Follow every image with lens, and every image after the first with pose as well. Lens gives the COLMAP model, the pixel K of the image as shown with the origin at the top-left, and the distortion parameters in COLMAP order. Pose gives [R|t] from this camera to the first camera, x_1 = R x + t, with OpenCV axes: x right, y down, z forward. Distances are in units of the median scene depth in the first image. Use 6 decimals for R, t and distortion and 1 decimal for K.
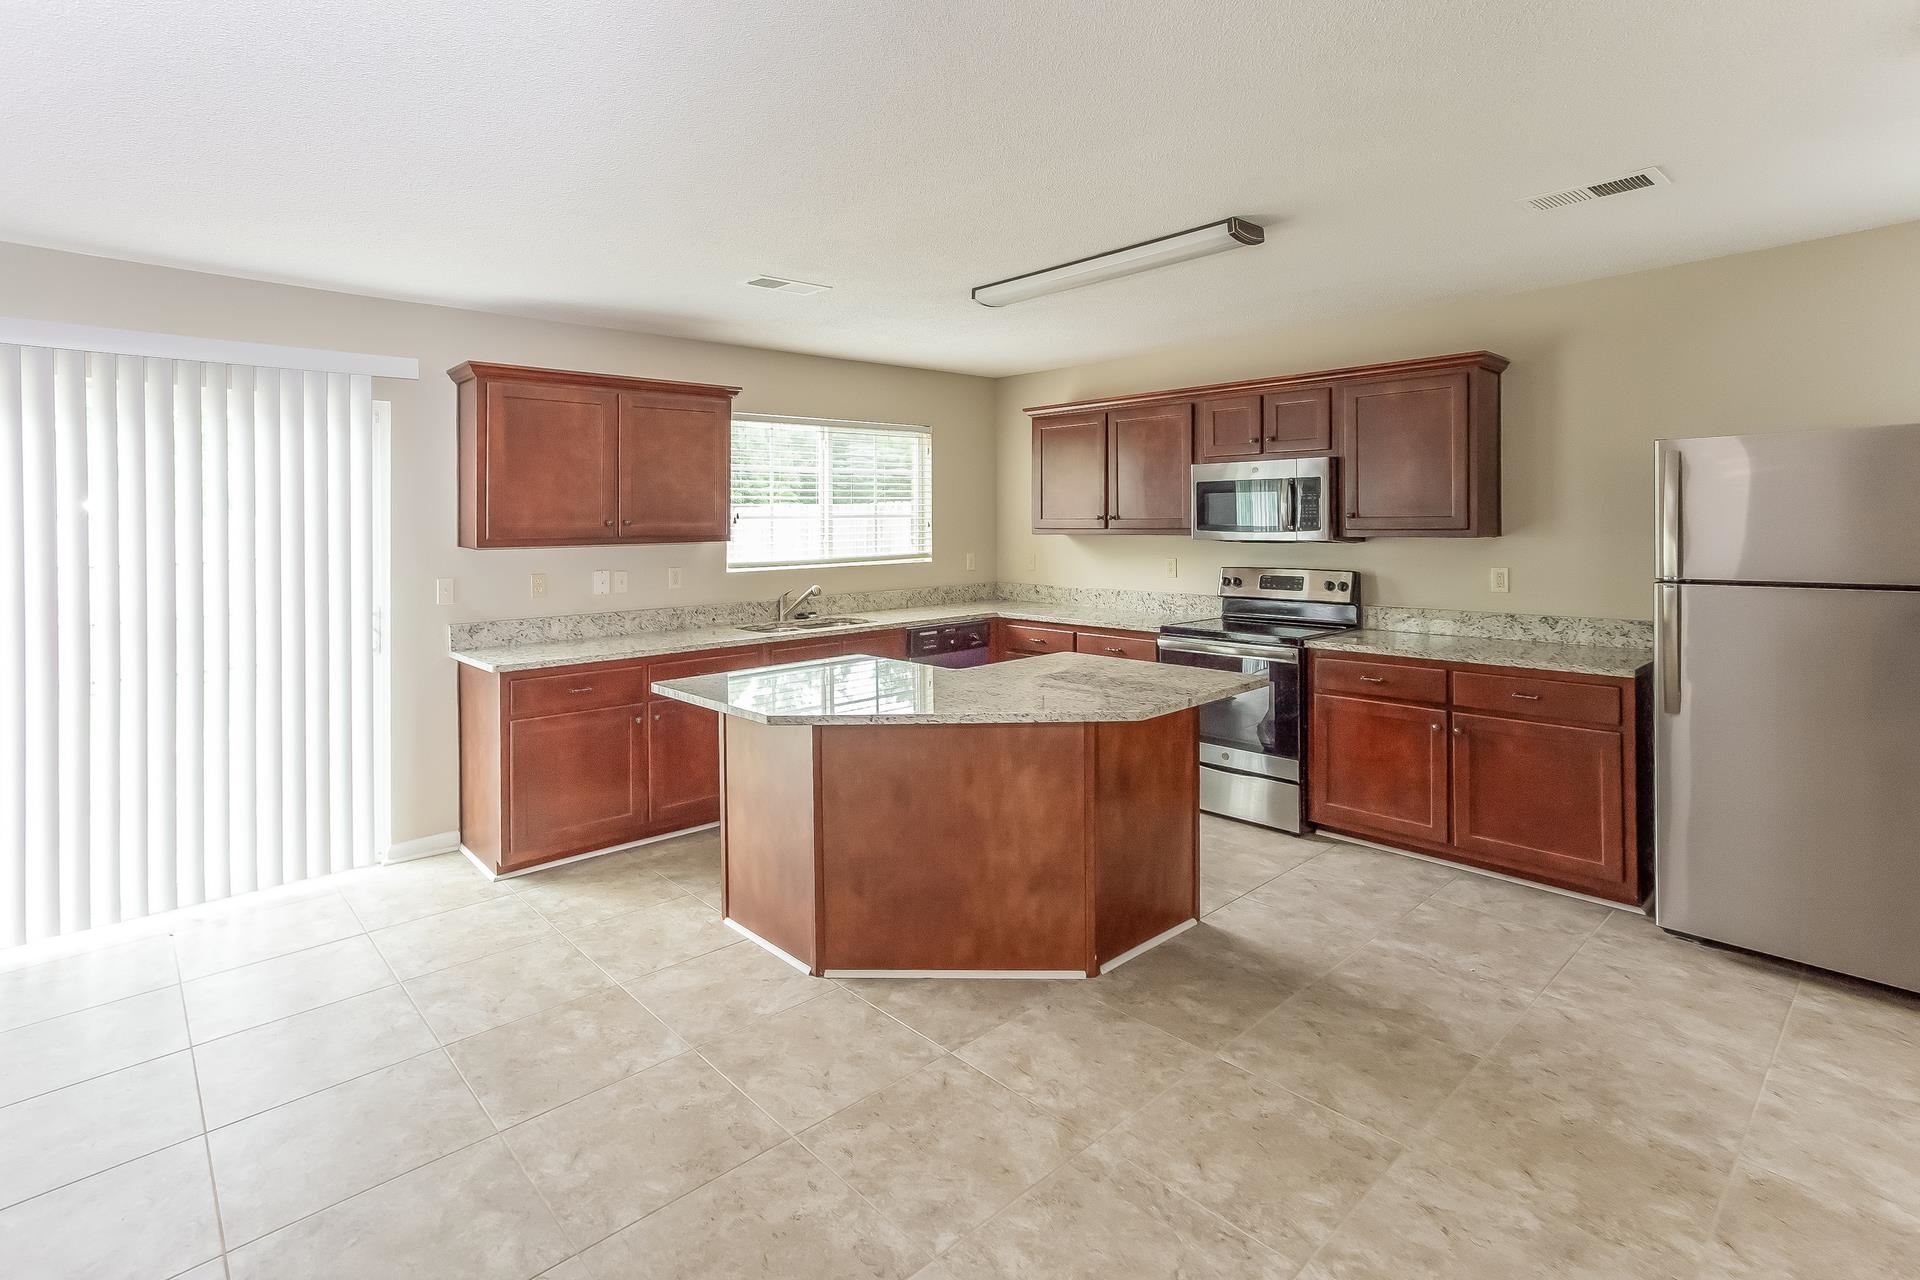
lens RADIAL K [[973.6, 0, 960.2], [0, 973.6, 635.8], [0, 0, 1]] dist [-0.000843, 0.000016]
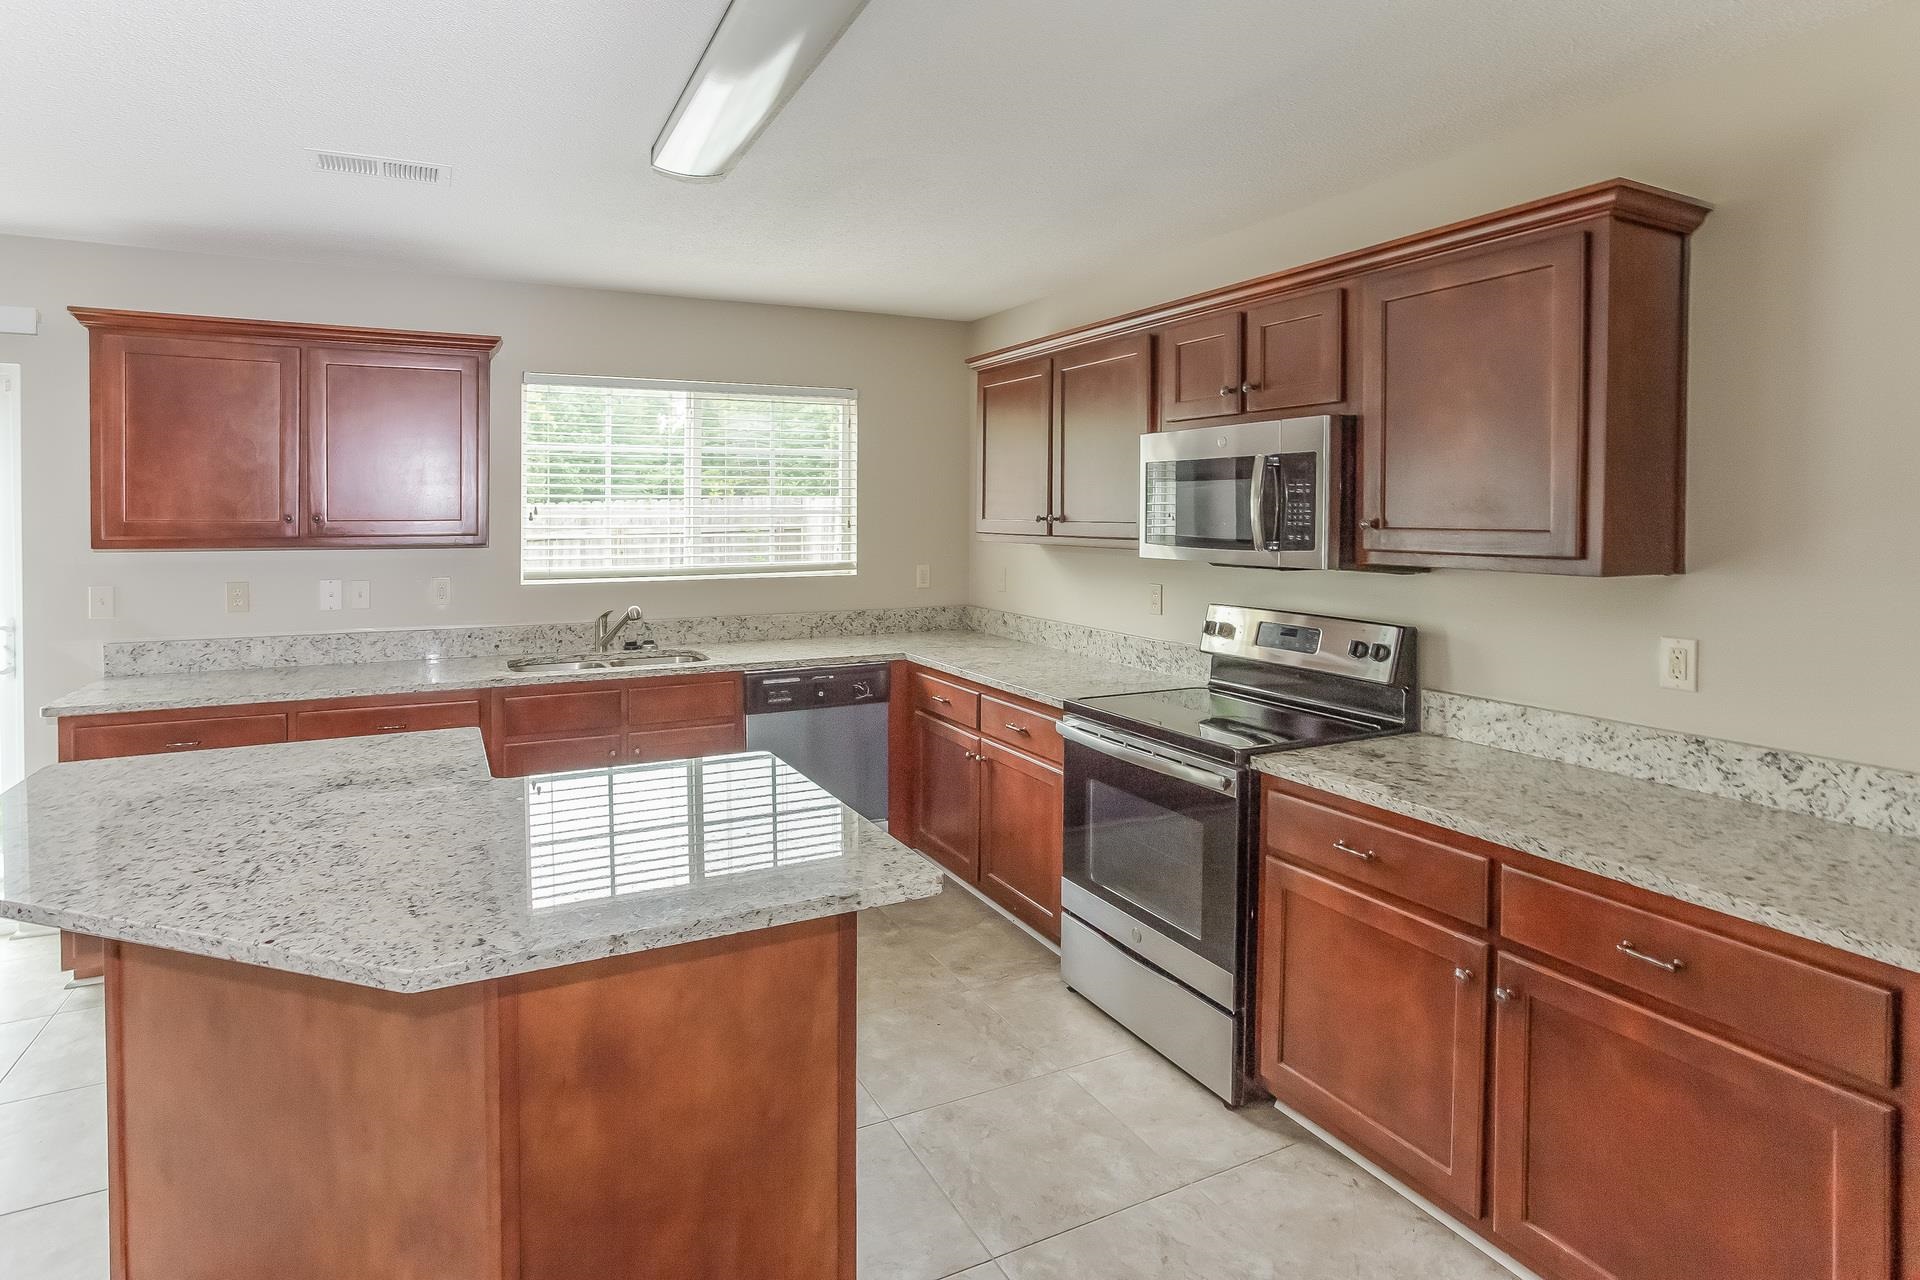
lens RADIAL K [[988.7, 0, 960.6], [0, 988.7, 617.2], [0, 0, 1]] dist [-0.042859, 0.022483]
pose [[0.951850, 0.045459, -0.303174, 0.351196], [-0.049004, 0.998790, -0.004091, -0.059439], [0.302621, 0.018751, 0.952927, 0.420249]]
